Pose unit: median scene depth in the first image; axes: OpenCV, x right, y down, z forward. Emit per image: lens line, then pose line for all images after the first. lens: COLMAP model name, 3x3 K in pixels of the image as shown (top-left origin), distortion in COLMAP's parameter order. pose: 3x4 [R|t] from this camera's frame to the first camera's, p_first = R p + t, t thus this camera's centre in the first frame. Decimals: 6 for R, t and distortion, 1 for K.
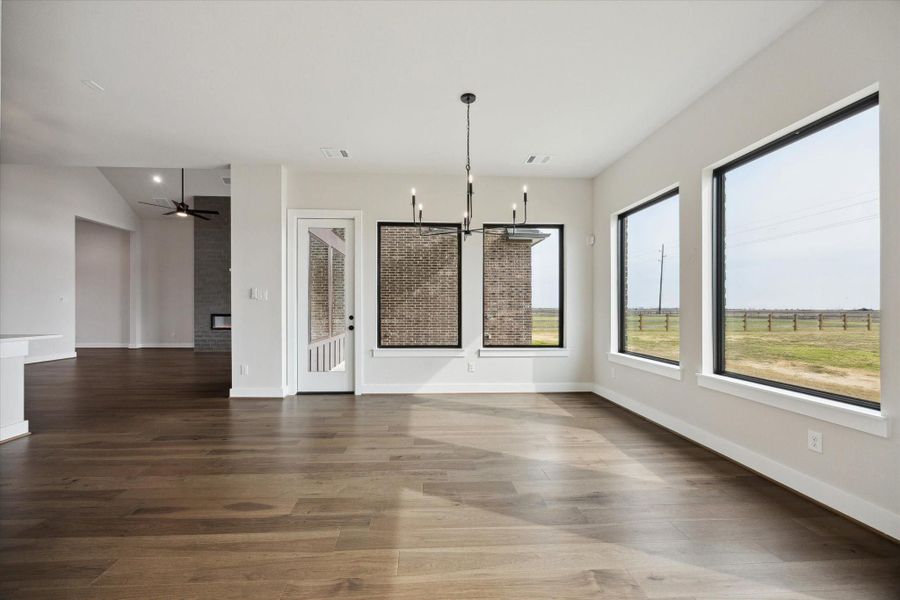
lens RADIAL K [[356.1, 0, 443.5], [0, 356.1, 306.0], [0, 0, 1]] dist [0.000291, -0.000293]
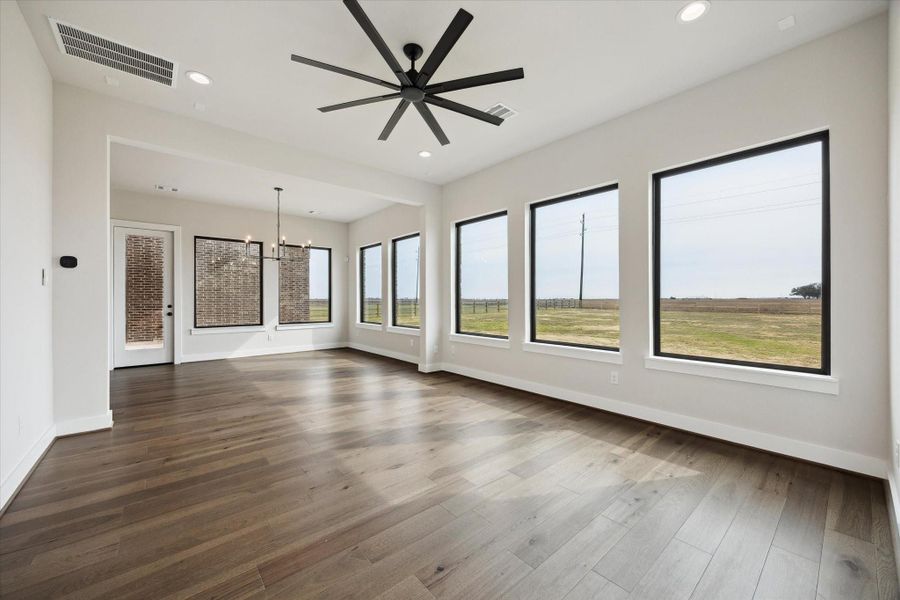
lens RADIAL K [[356.1, 0, 444.8], [0, 356.1, 296.7], [0, 0, 1]] dist [0.000291, -0.000293]
pose [[0.817755, -0.000833, 0.575566, -0.182413], [0.001198, 0.999999, -0.000254, -0.001603], [-0.575565, 0.000897, 0.817755, -0.652238]]
